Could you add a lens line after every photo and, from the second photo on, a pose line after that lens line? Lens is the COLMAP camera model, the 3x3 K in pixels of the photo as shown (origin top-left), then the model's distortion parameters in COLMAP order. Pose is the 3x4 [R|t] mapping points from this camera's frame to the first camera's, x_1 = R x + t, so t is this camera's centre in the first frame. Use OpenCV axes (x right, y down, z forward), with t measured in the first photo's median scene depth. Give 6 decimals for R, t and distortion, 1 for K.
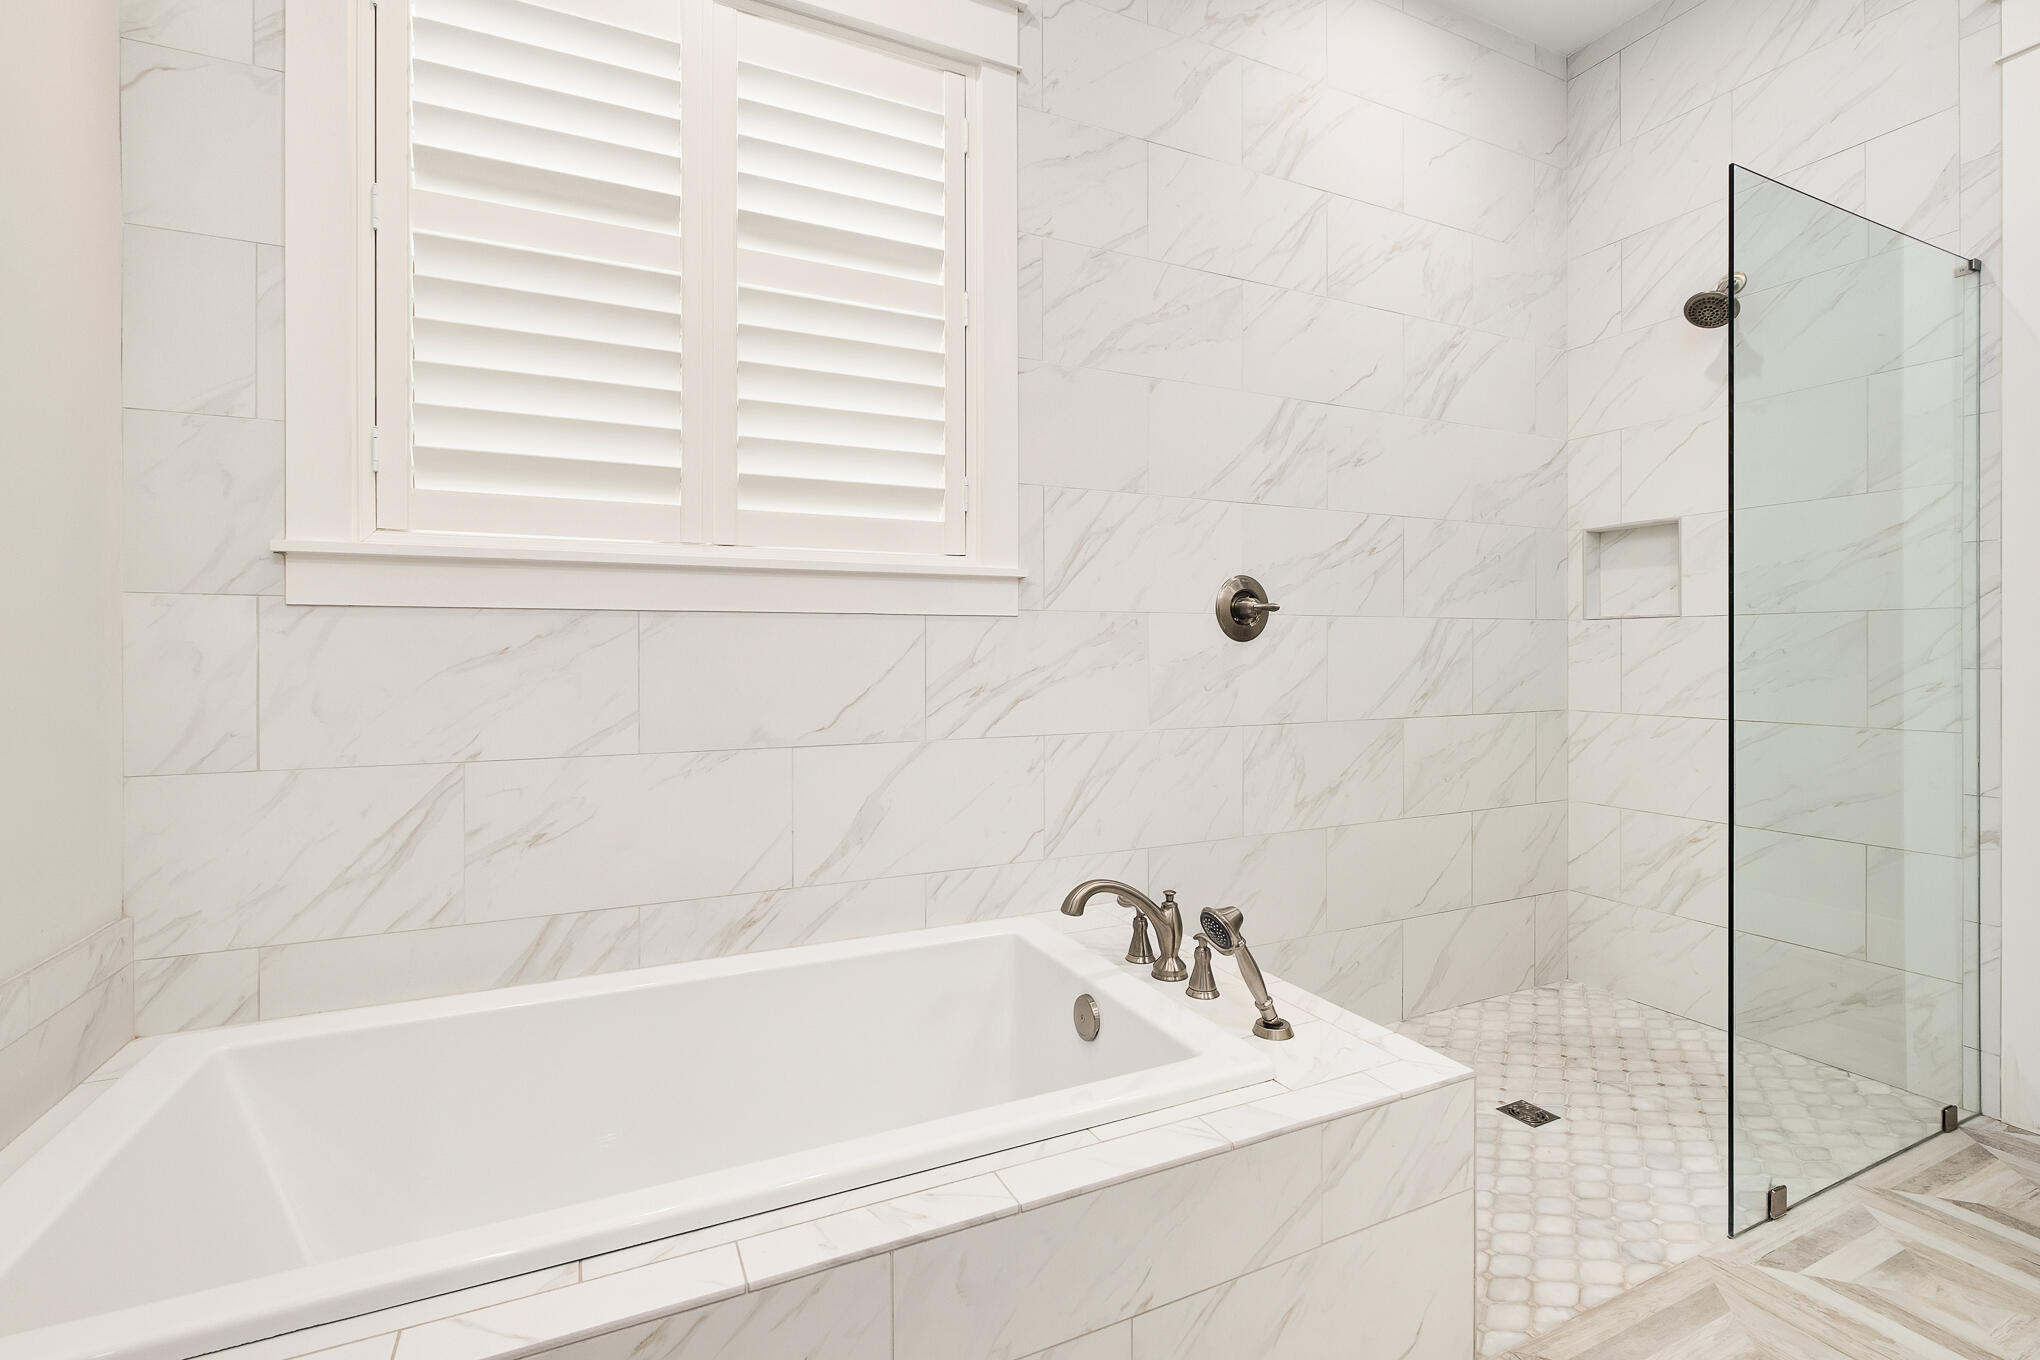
lens RADIAL K [[901.5, 0, 1020.4], [0, 901.5, 653.6], [0, 0, 1]] dist [-0.004652, 0.000445]
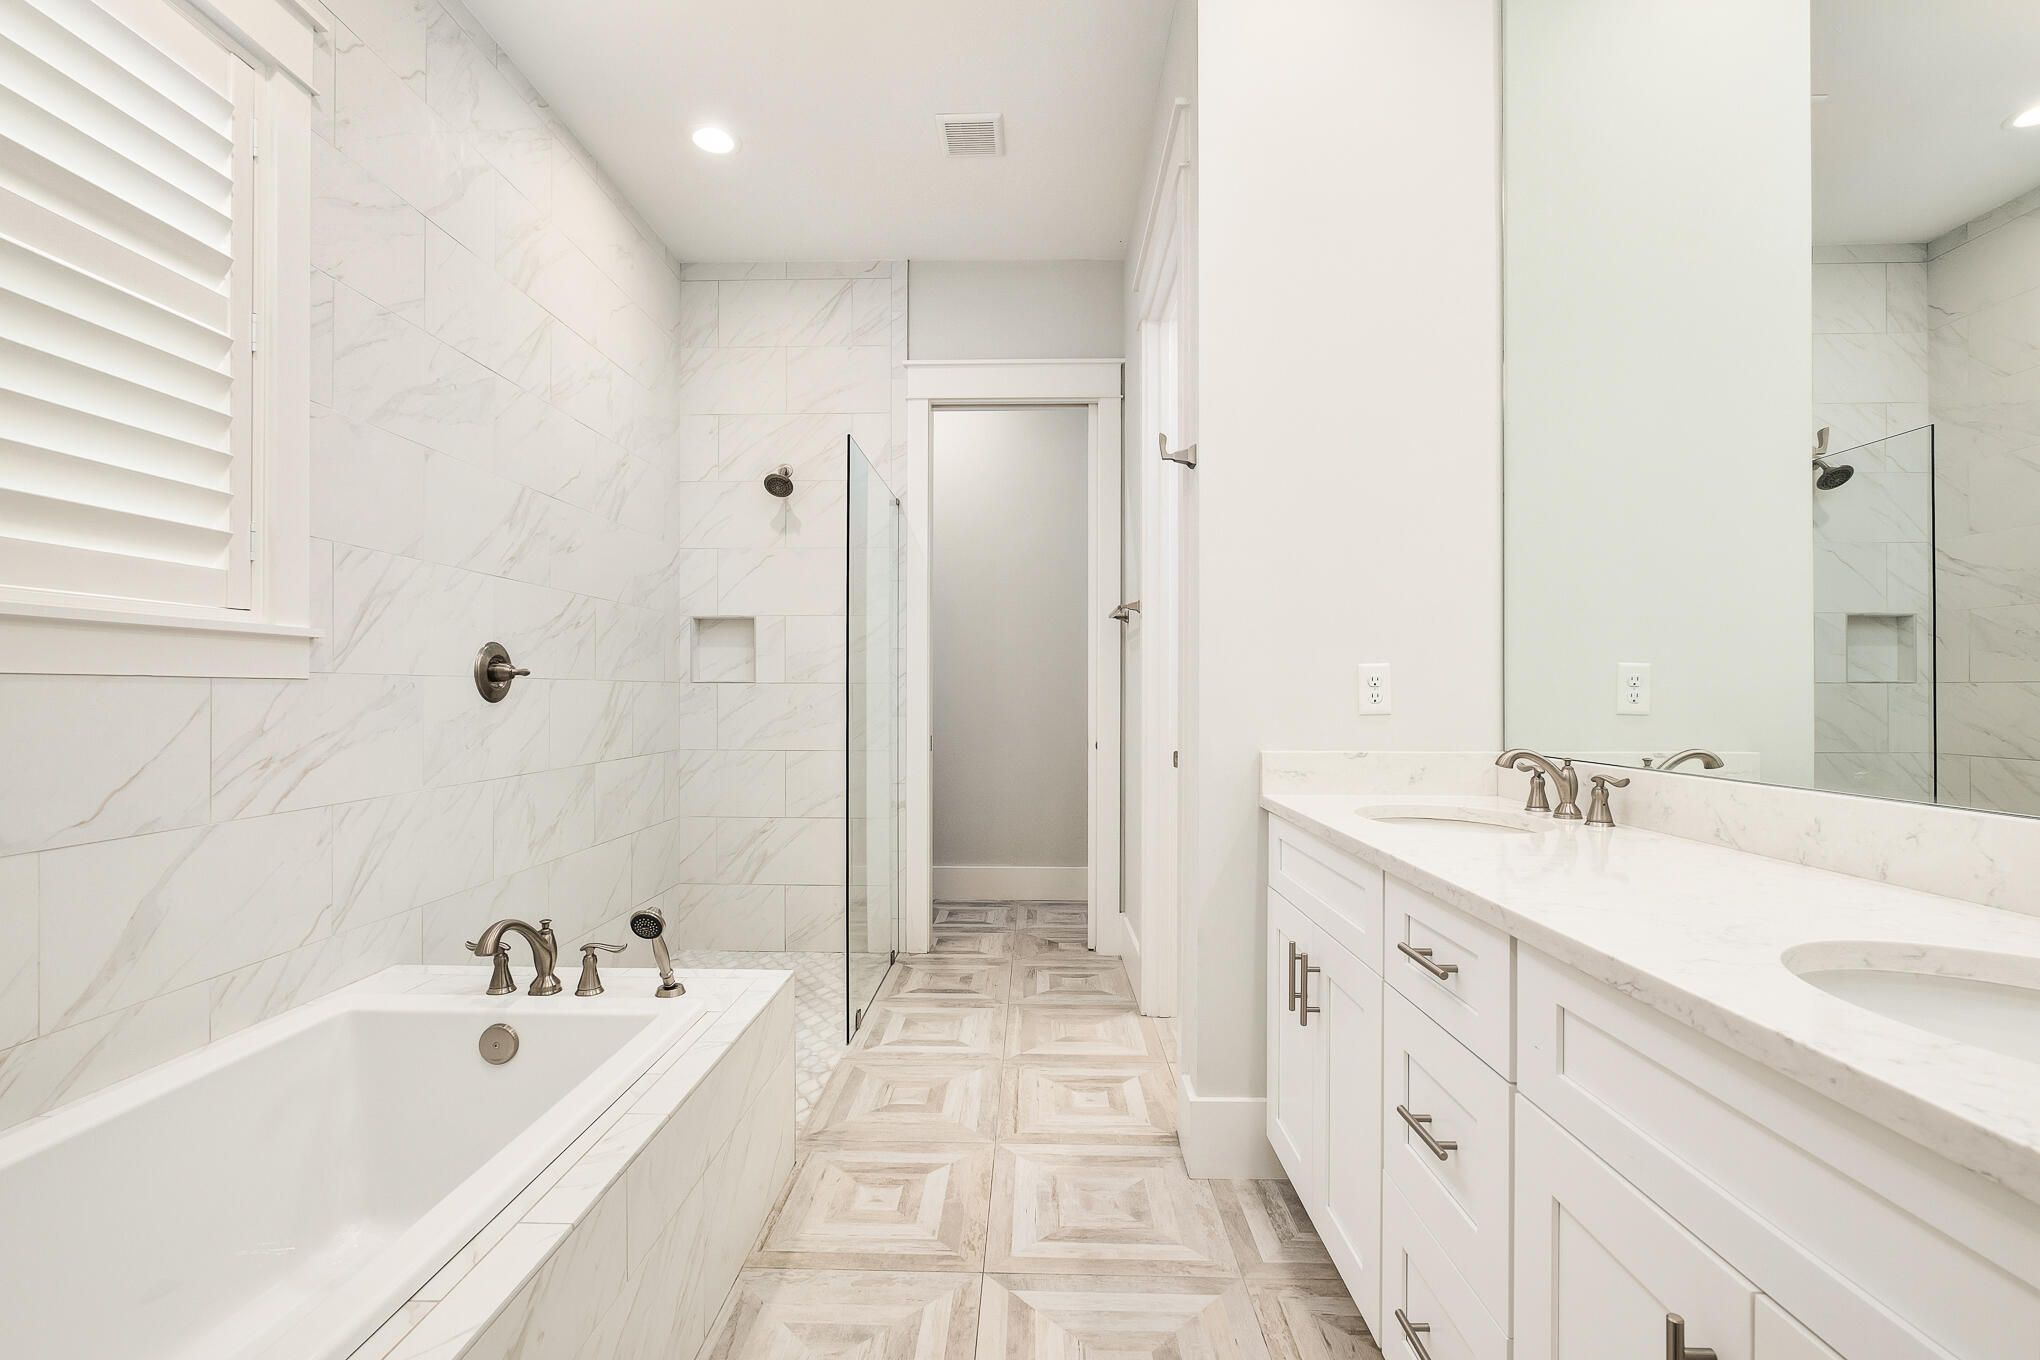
lens RADIAL K [[901.5, 0, 1011.7], [0, 901.5, 689.6], [0, 0, 1]] dist [-0.004652, 0.000445]
pose [[0.449689, 0.006528, 0.893161, -0.499995], [-0.001586, 0.999978, -0.006510, -0.025503], [-0.893184, 0.001511, 0.449689, -0.062176]]
